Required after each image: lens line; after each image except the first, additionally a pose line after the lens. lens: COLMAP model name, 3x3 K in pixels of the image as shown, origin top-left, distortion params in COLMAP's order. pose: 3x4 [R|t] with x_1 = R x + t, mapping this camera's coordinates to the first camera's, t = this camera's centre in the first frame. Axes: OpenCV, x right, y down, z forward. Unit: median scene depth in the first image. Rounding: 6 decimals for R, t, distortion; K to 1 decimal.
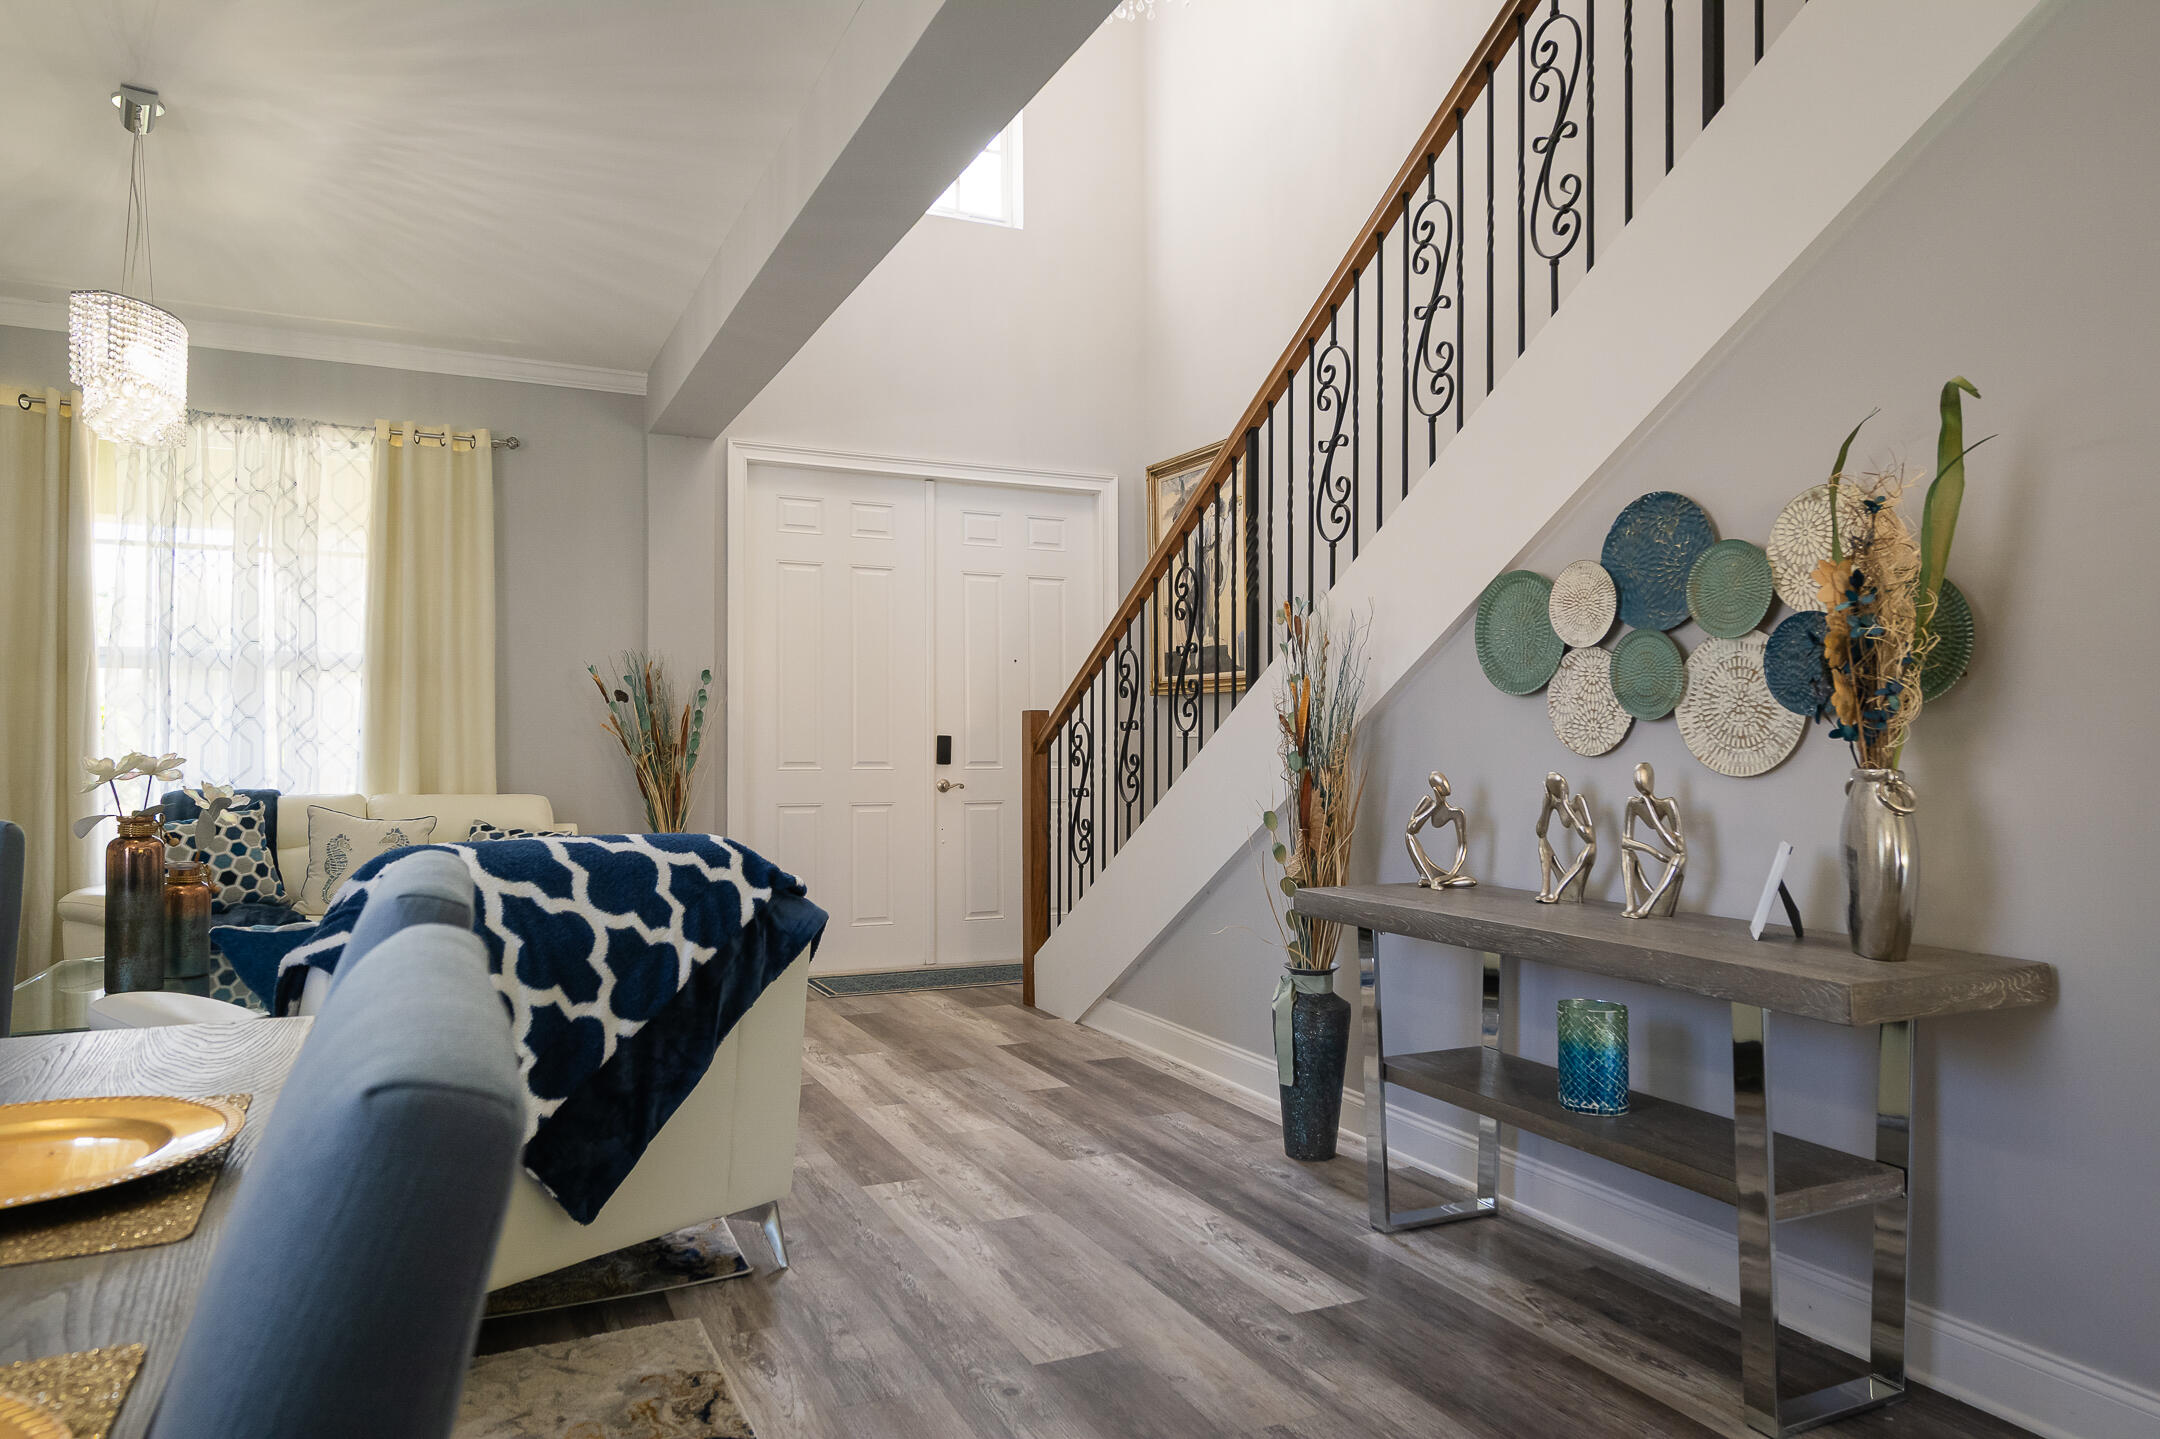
lens RADIAL K [[1365.5, 0, 1080.0], [0, 1365.5, 719.5], [0, 0, 1]] dist [-0.003469, -0.001781]
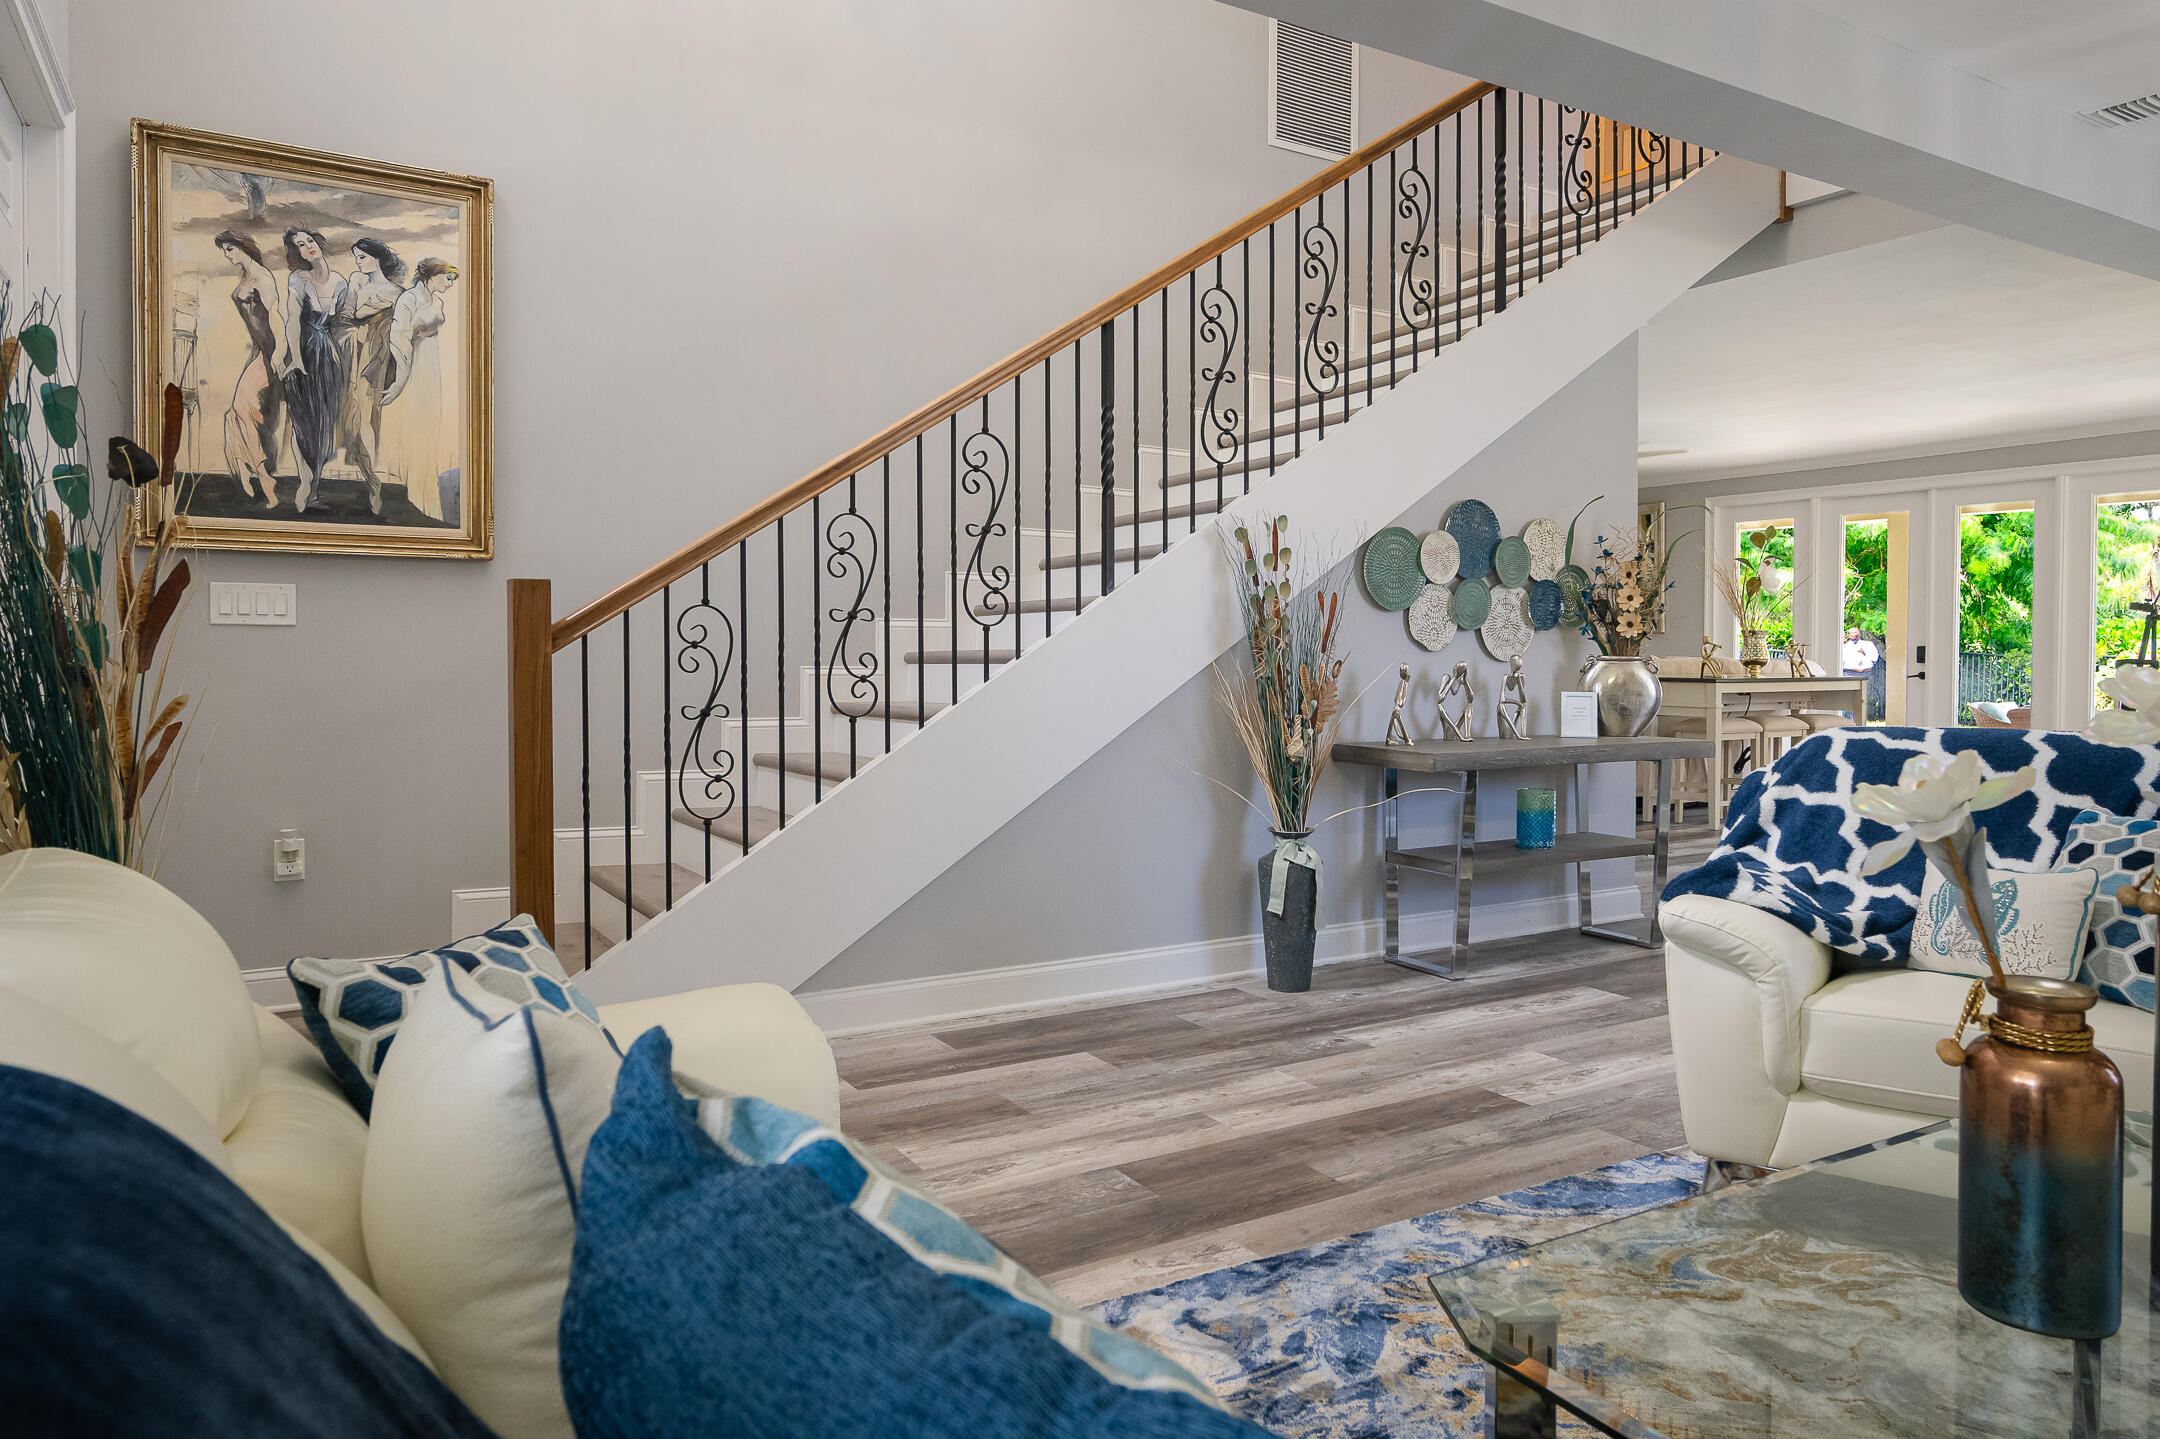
lens RADIAL K [[1365.5, 0, 1080.0], [0, 1365.5, 719.5], [0, 0, 1]] dist [-0.003469, -0.001781]
pose [[-0.077751, -0.062301, 0.995024, -1.010089], [-0.023007, 0.997892, 0.060683, 0.014848], [-0.996707, -0.018174, -0.079020, 1.303245]]
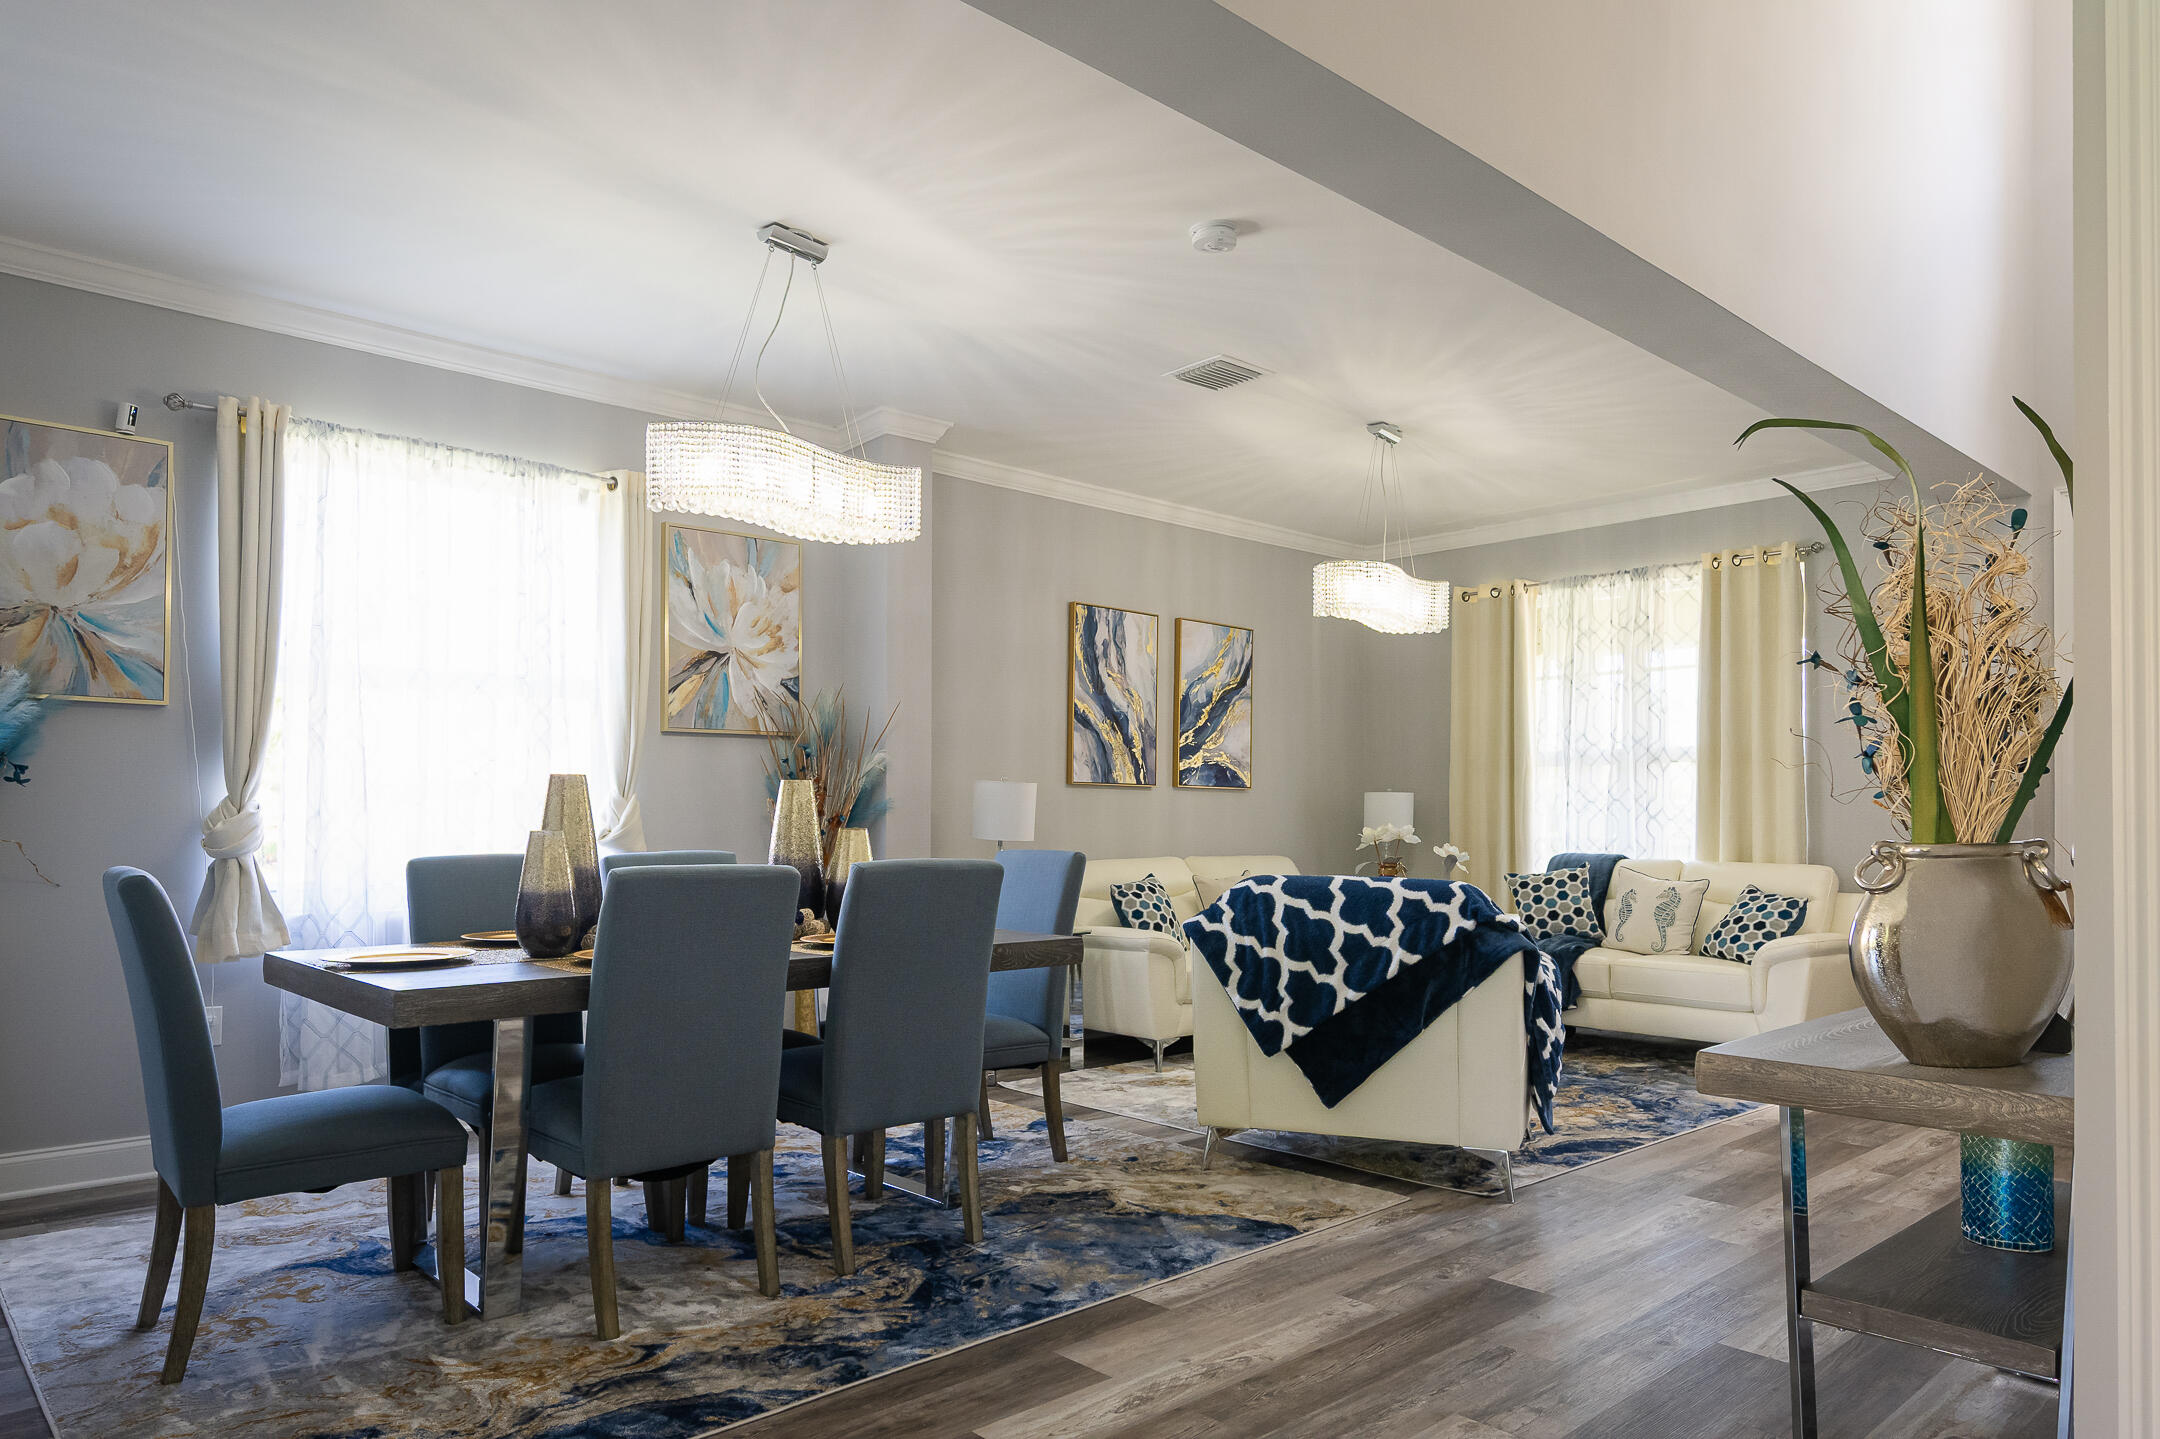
lens RADIAL K [[1373.9, 0, 1041.9], [0, 1373.9, 801.3], [0, 0, 1]] dist [-0.001685, -0.000585]
pose [[0.272850, -0.016262, -0.961919, 0.774565], [0.019890, 0.999739, -0.011260, 0.005855], [0.961851, -0.016060, 0.273102, 0.142806]]
